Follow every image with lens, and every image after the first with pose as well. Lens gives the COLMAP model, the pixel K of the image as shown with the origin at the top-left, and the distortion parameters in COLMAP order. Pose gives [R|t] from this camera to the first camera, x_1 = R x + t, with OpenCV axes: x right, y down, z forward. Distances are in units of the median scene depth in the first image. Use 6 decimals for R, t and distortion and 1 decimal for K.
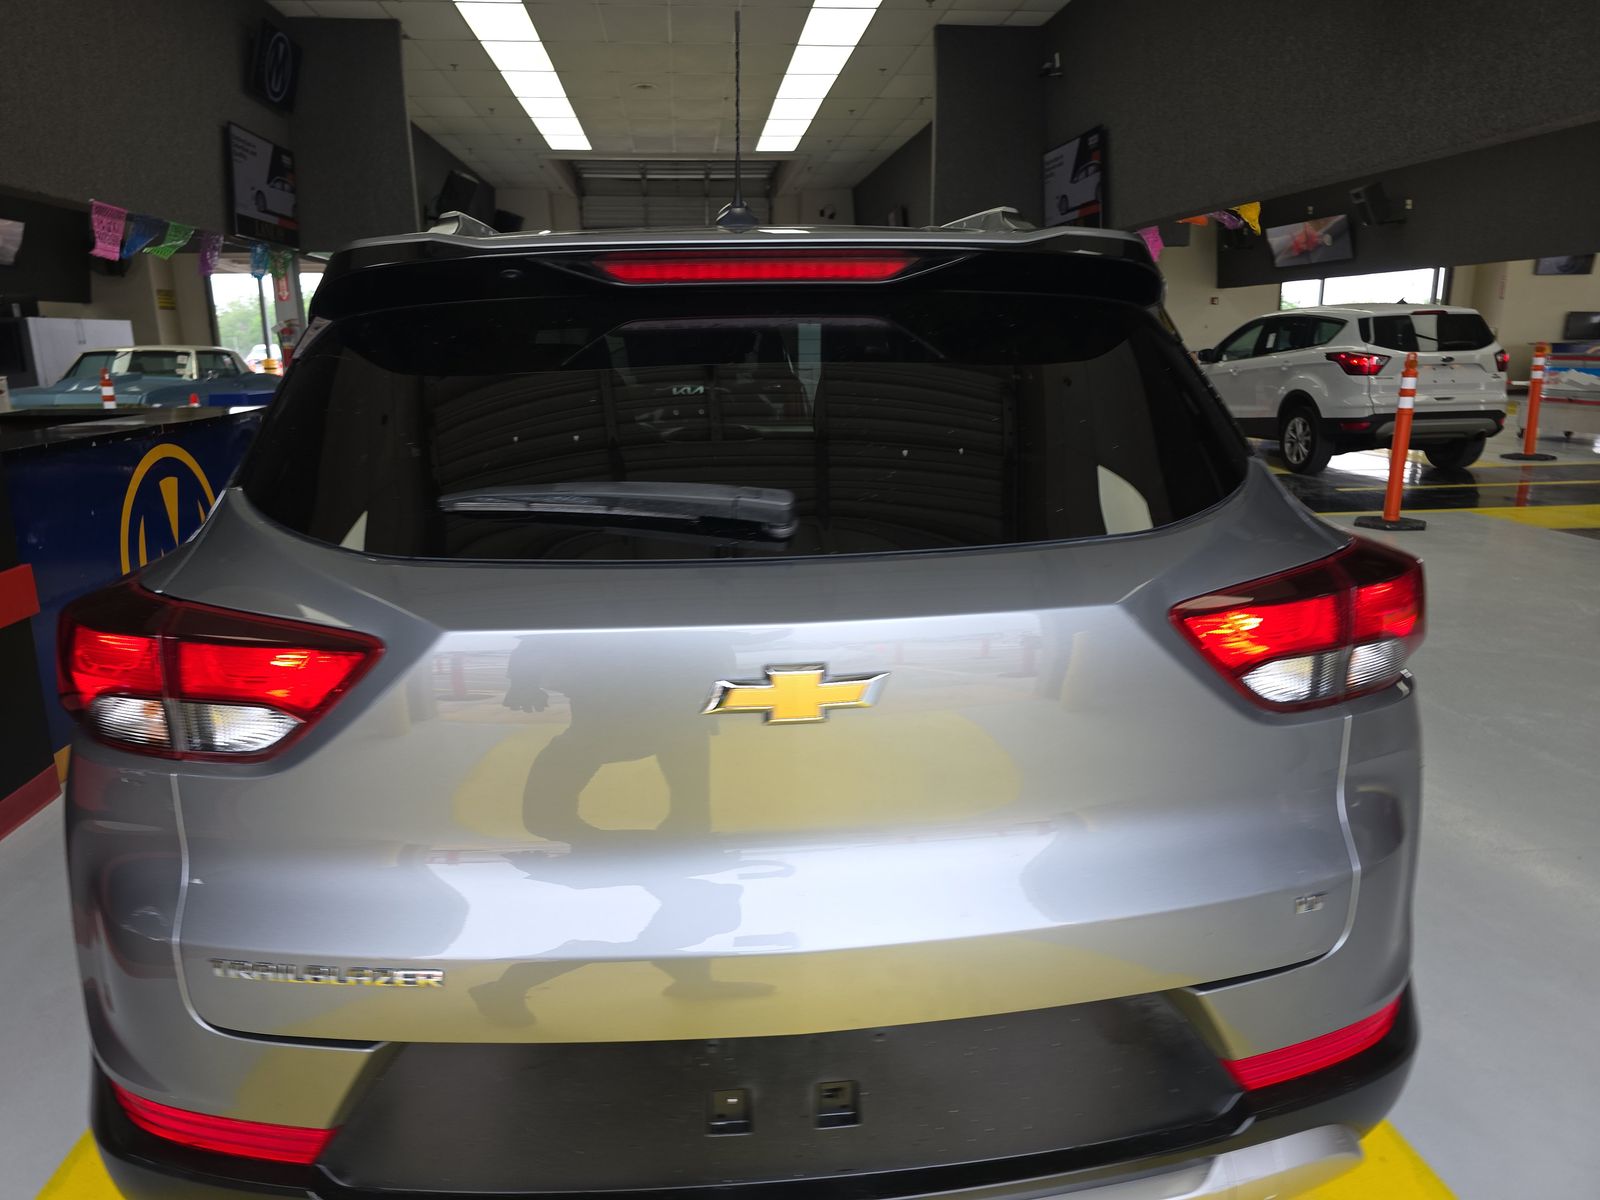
lens RADIAL K [[1096.3, 0, 793.6], [0, 1096.3, 602.2], [0, 0, 1]] dist [0.017224, -0.003820]
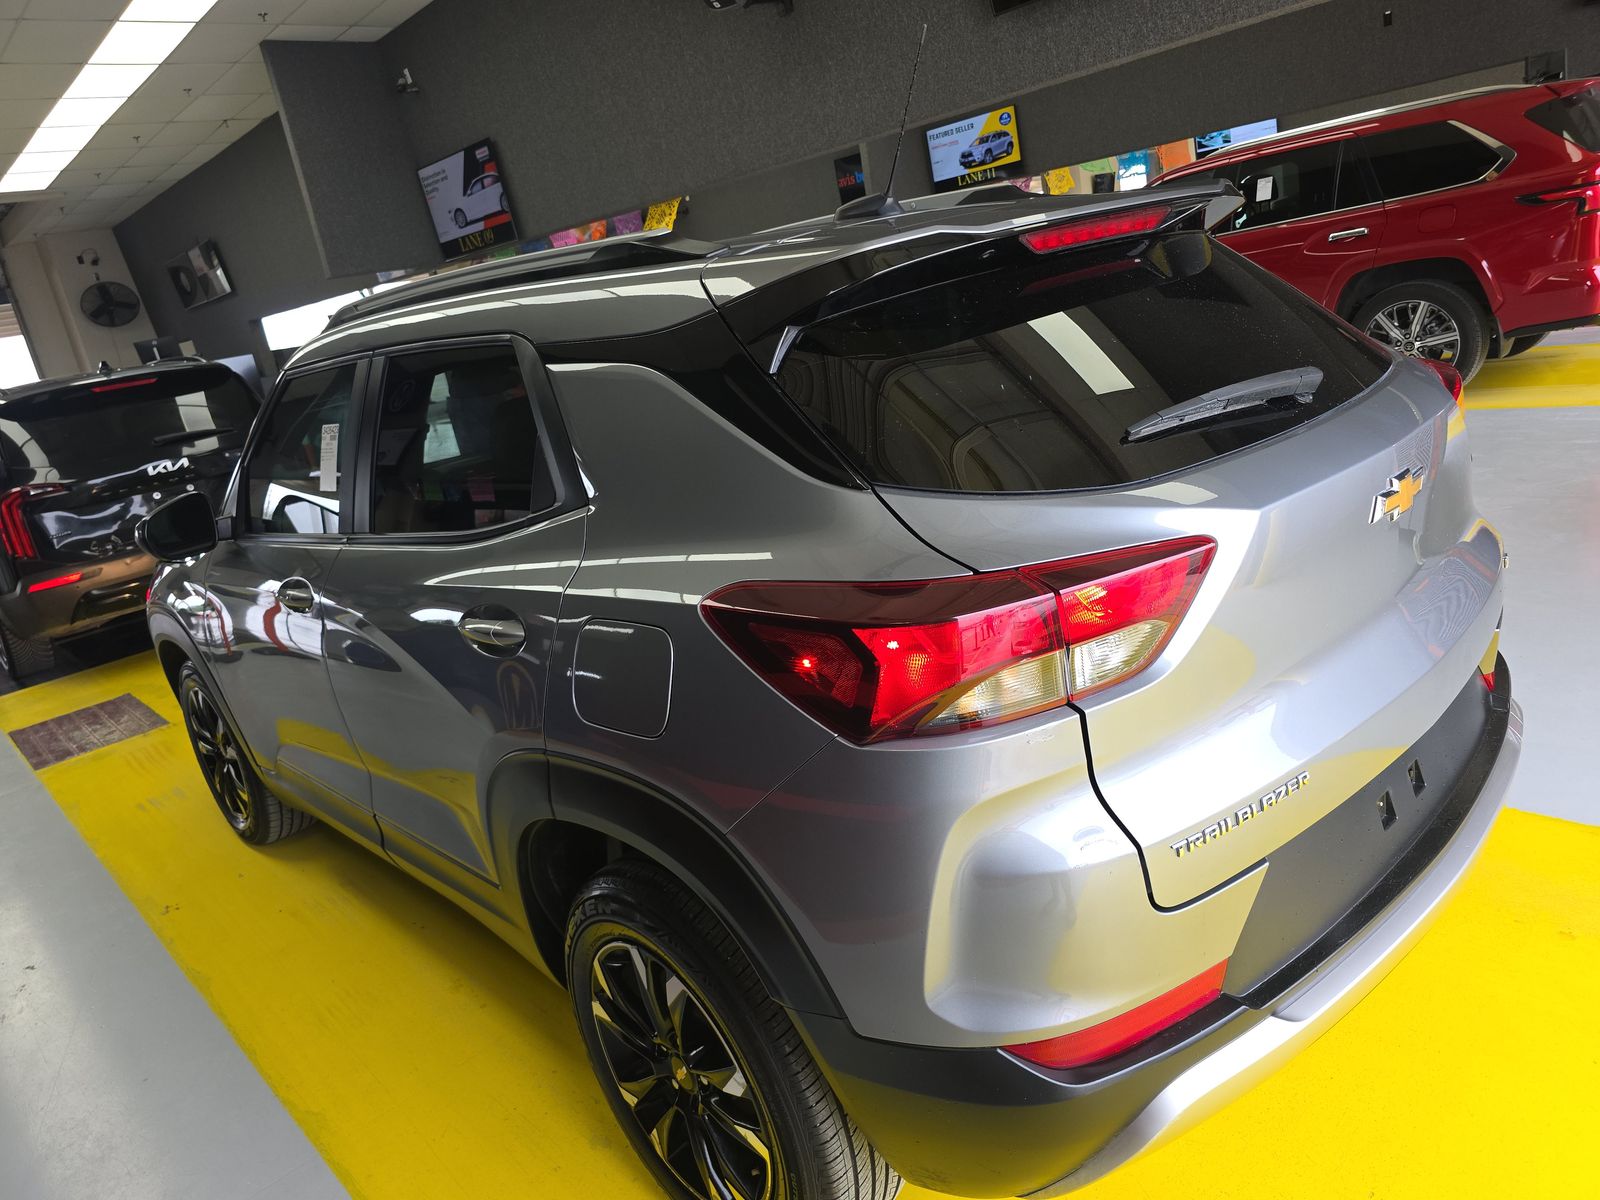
lens RADIAL K [[1096.3, 0, 793.6], [0, 1096.3, 602.2], [0, 0, 1]] dist [0.017224, -0.003820]
pose [[0.786749, -0.282742, 0.548710, -0.167869], [0.289568, 0.954100, 0.076447, -0.014287], [-0.545139, 0.098744, 0.832510, 0.028949]]
